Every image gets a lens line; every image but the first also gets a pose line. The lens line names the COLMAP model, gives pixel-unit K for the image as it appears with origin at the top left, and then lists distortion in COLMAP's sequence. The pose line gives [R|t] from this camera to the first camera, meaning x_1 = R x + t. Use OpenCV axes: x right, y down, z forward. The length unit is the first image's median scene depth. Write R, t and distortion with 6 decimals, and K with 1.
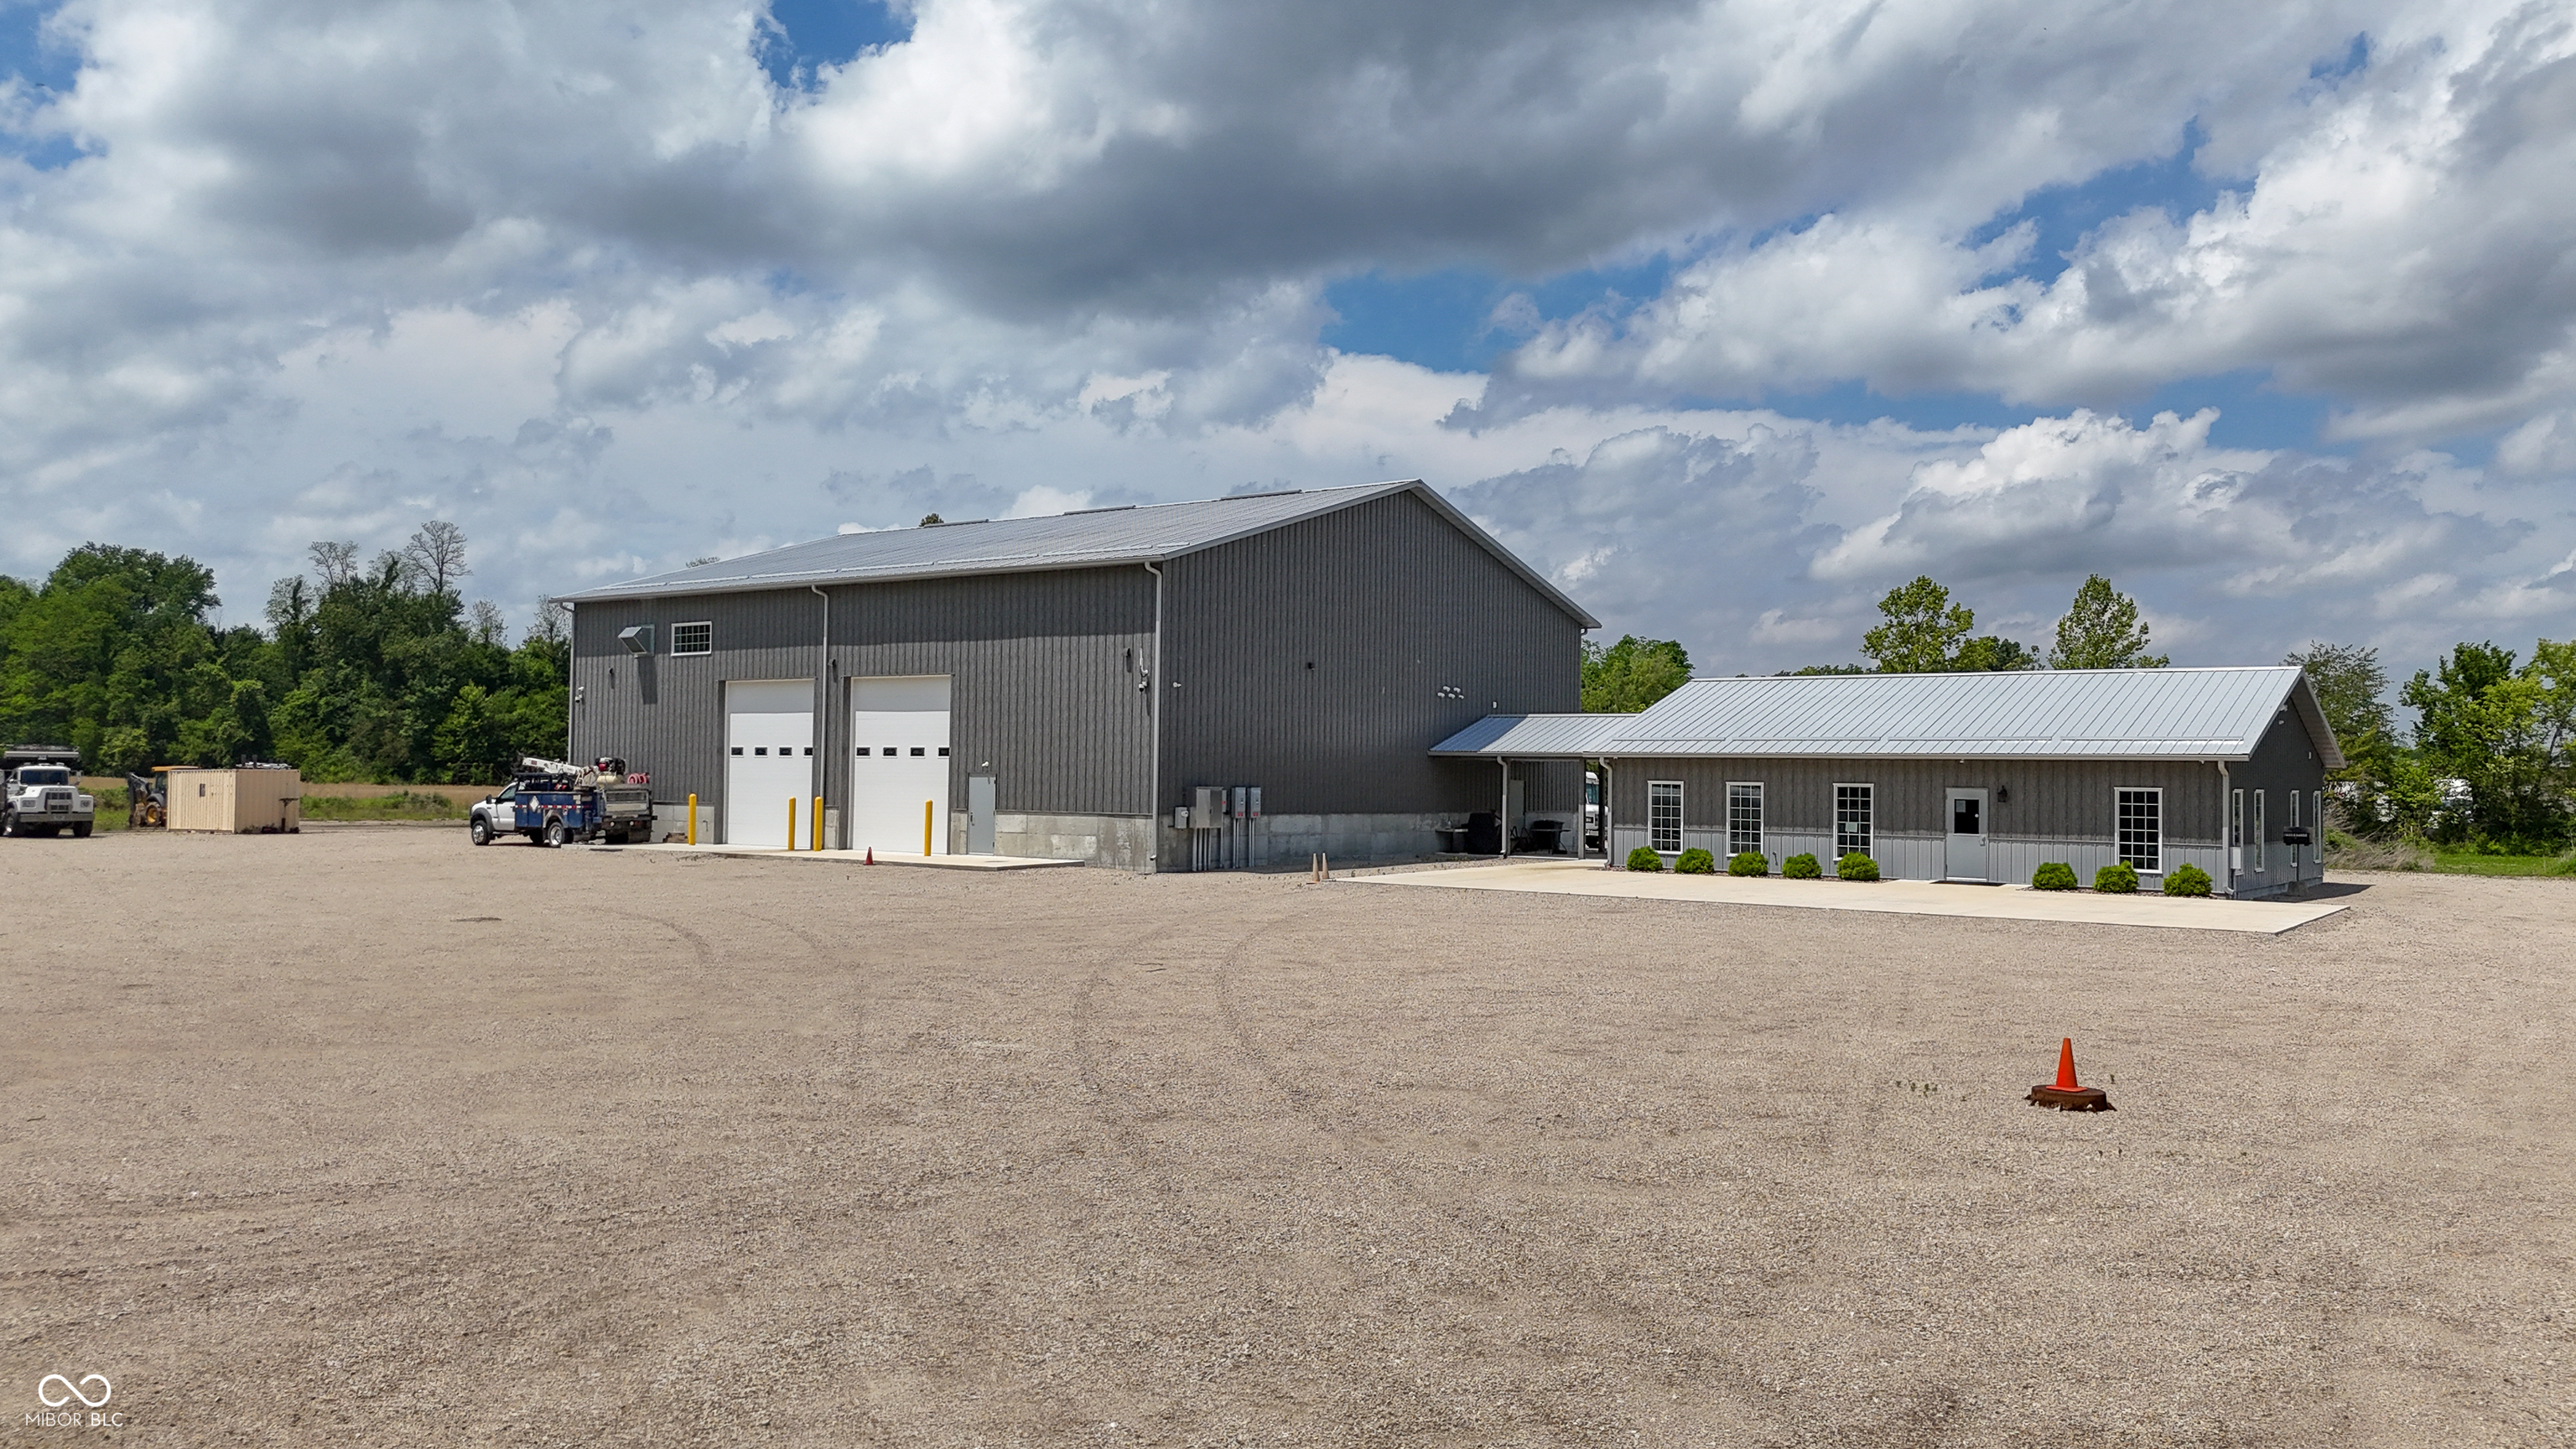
lens RADIAL K [[1888.7, 0, 1288.0], [0, 1888.7, 724.5], [0, 0, 1]] dist [0.089003, -0.099809]
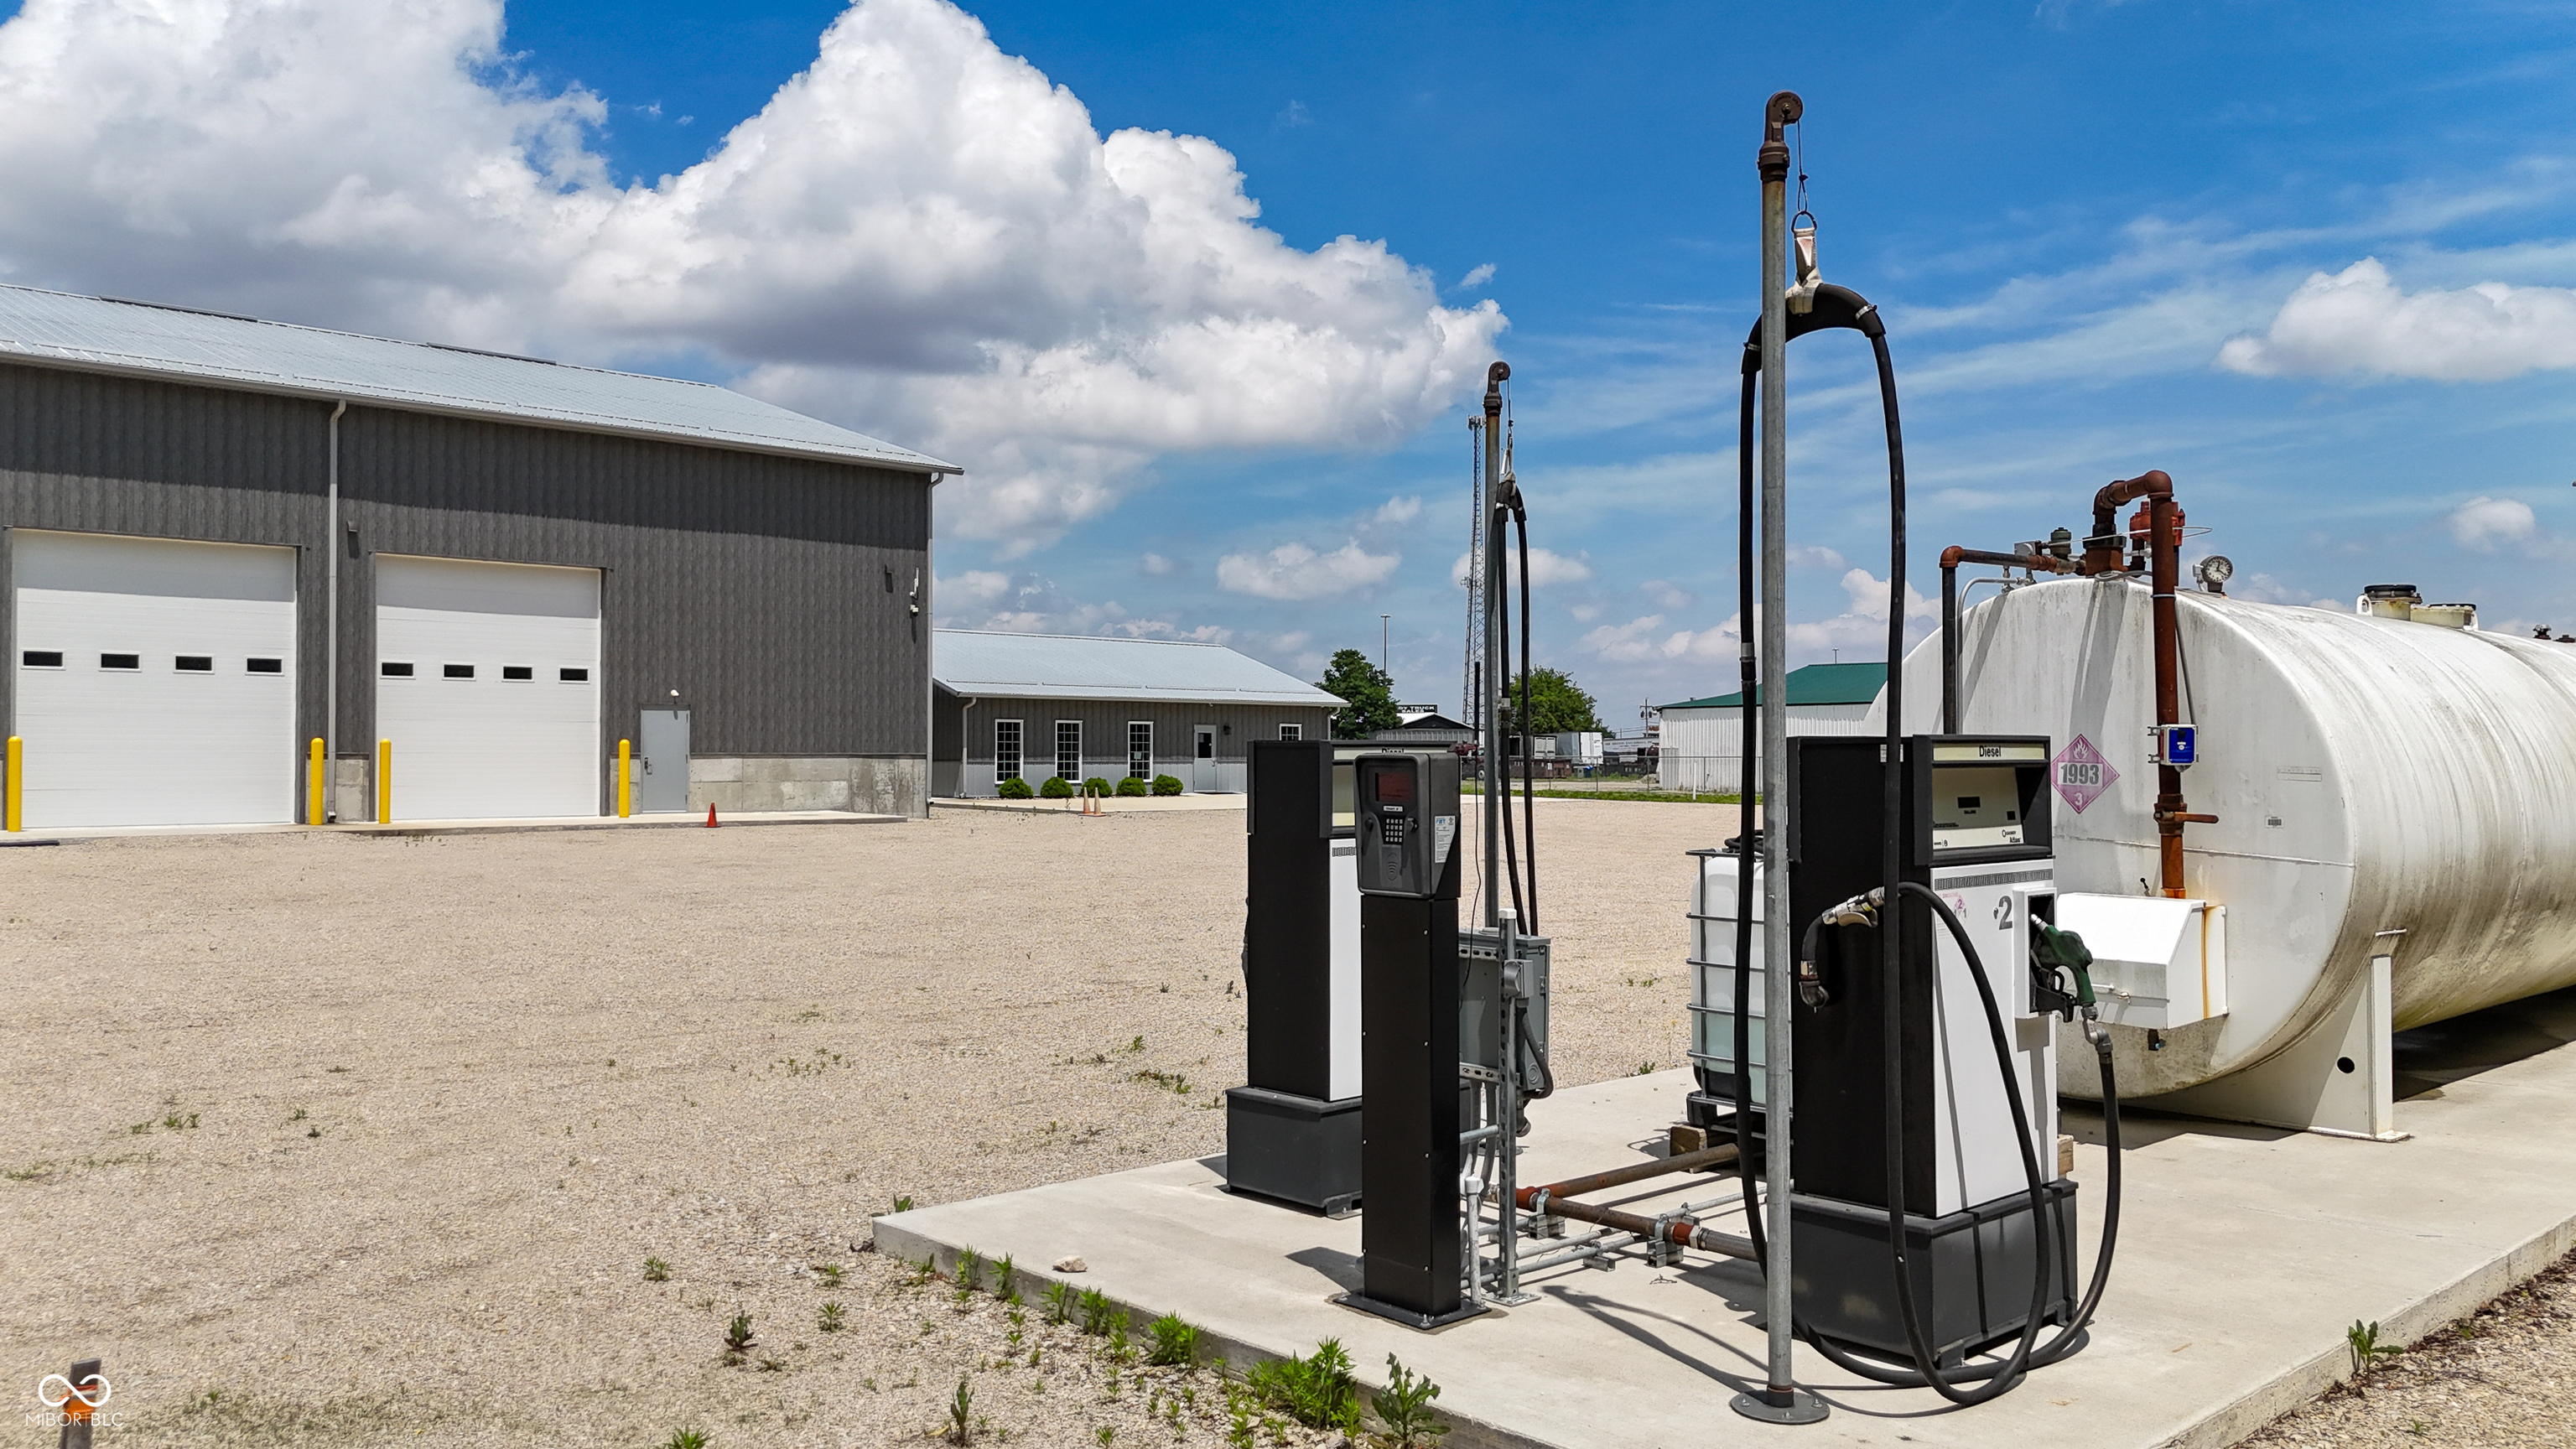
lens RADIAL K [[1915.0, 0, 1288.0], [0, 1915.0, 724.5], [0, 0, 1]] dist [0.074246, -0.108984]
pose [[0.184715, 0.002027, 0.982790, -0.815822], [-0.026388, 0.999648, 0.002898, 0.022961], [-0.982438, -0.026469, 0.184703, 0.572353]]
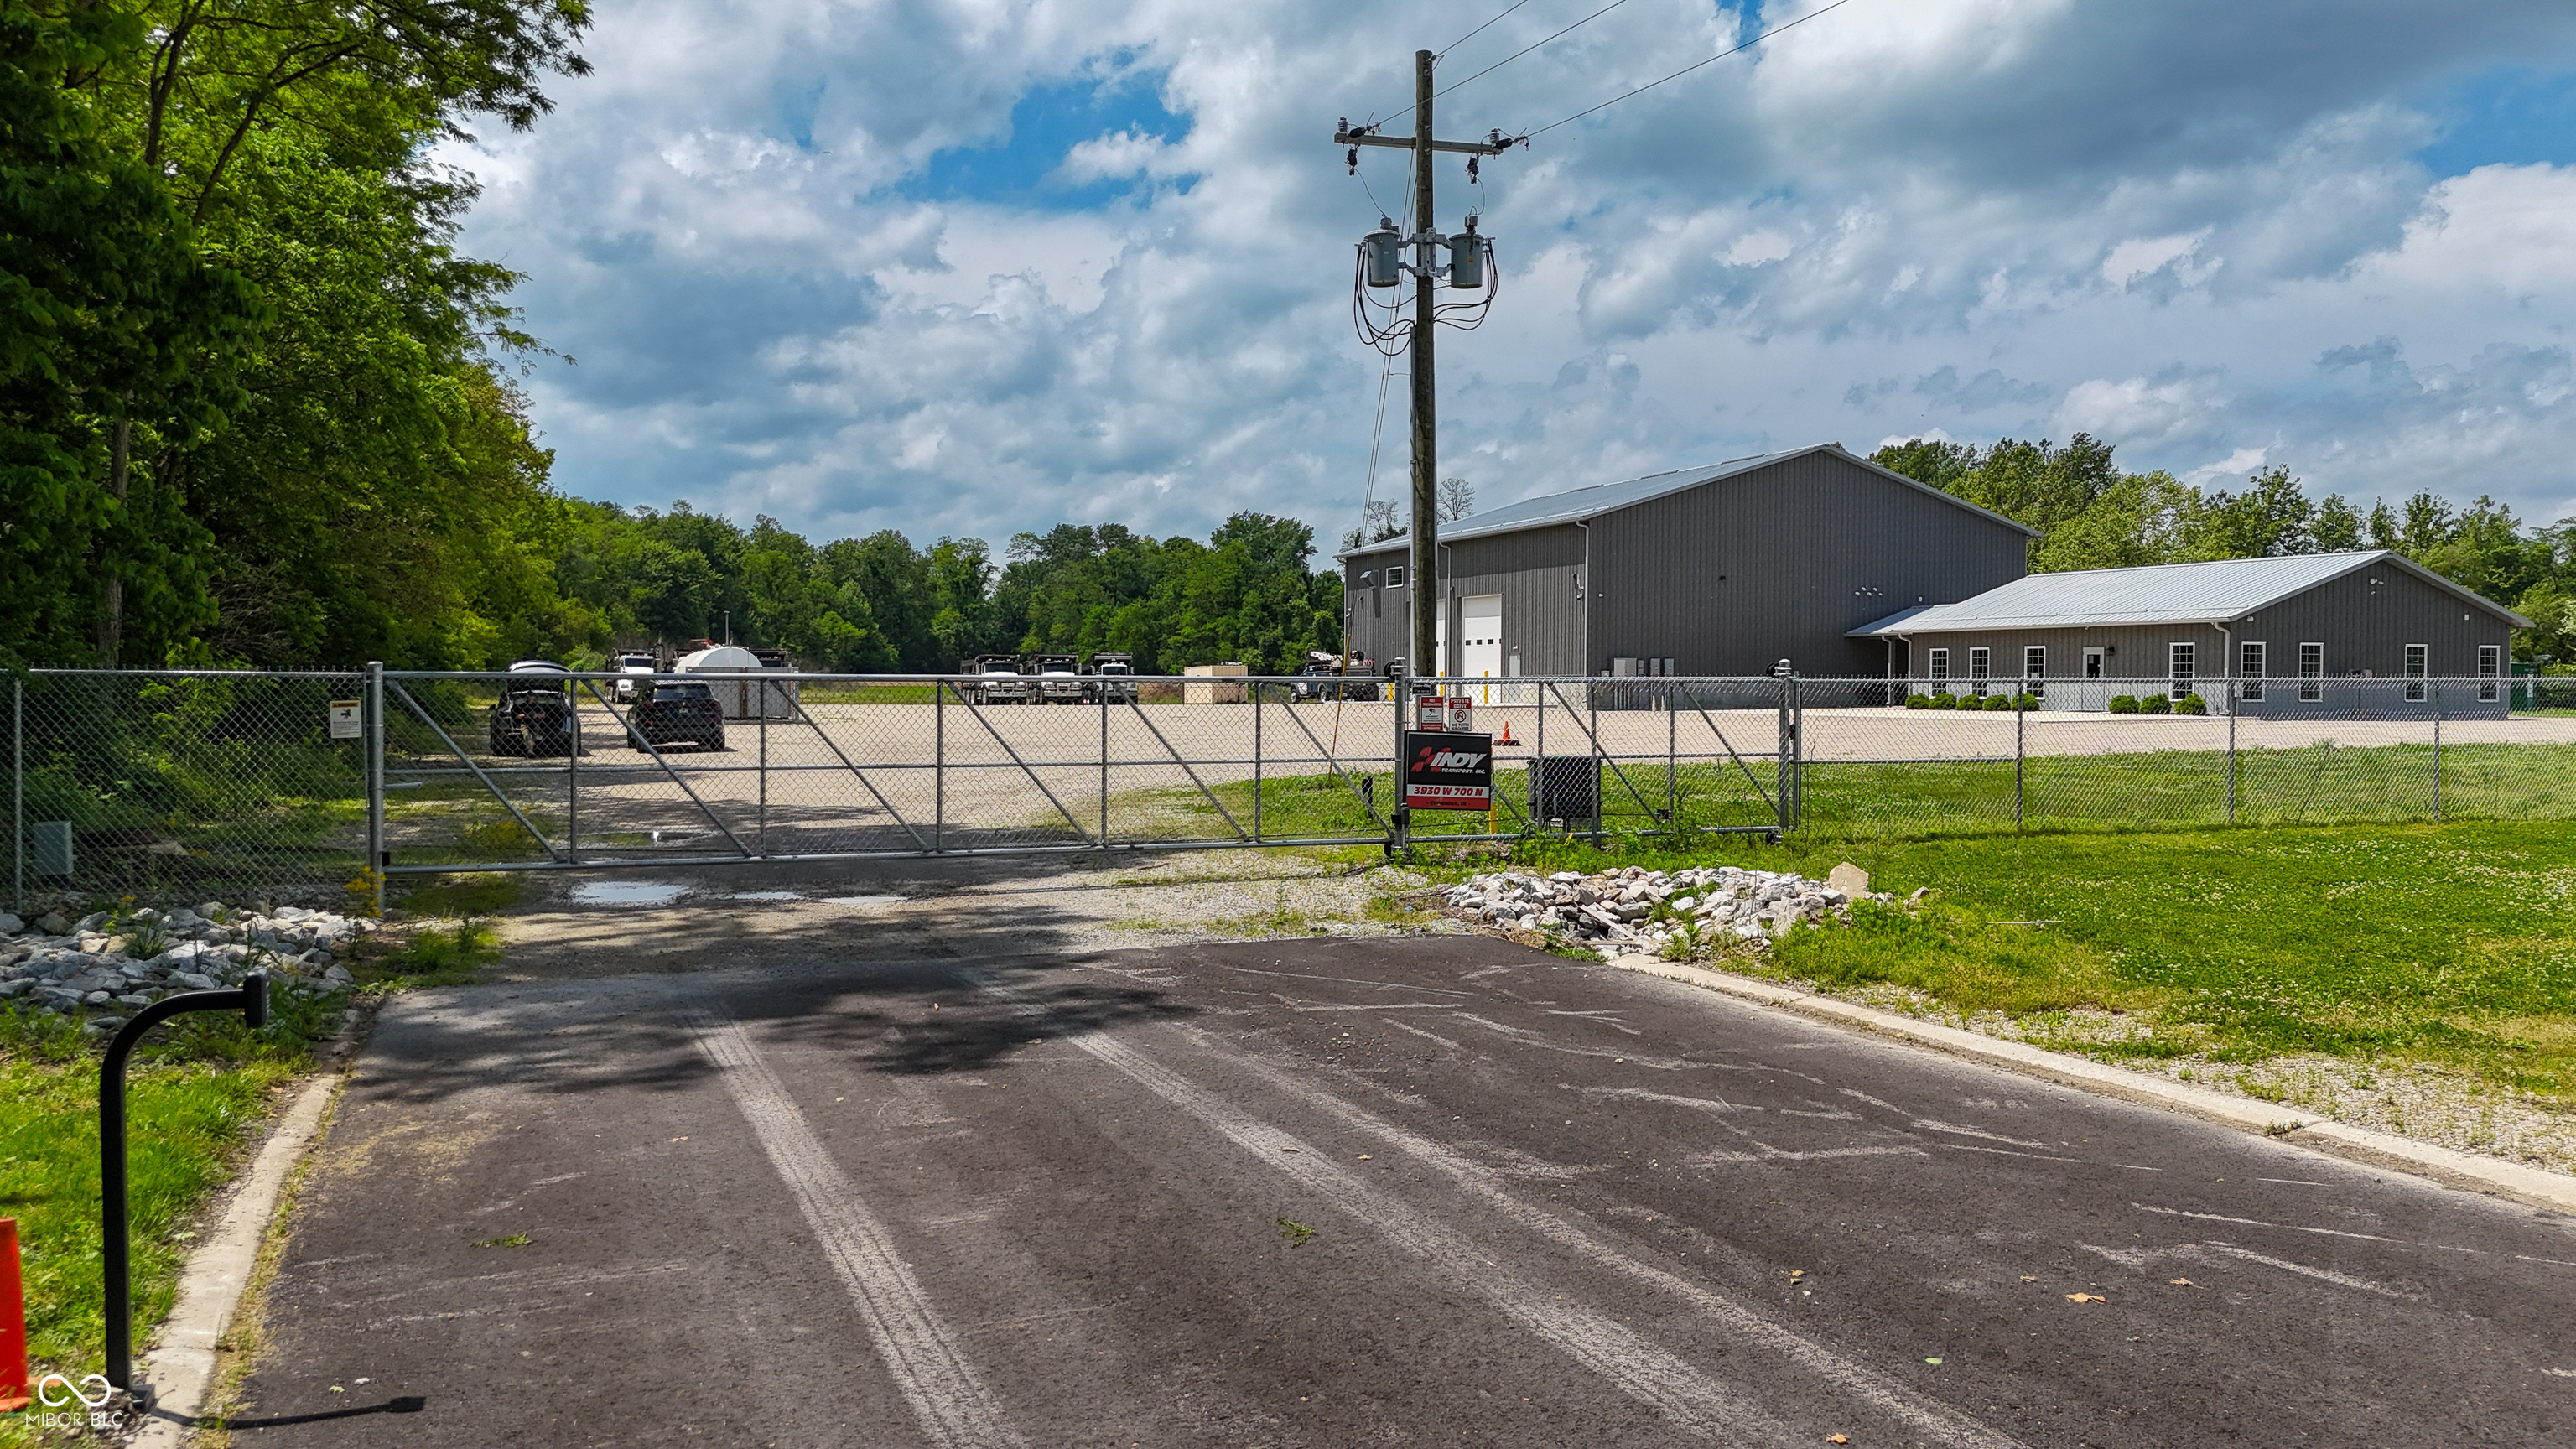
lens RADIAL K [[1888.7, 0, 1288.0], [0, 1888.7, 724.5], [0, 0, 1]] dist [0.089003, -0.099809]
pose [[0.848288, 0.000990, -0.529534, 0.504048], [0.022692, 0.999012, 0.038219, 0.019150], [0.529049, -0.044437, 0.847427, -0.464156]]
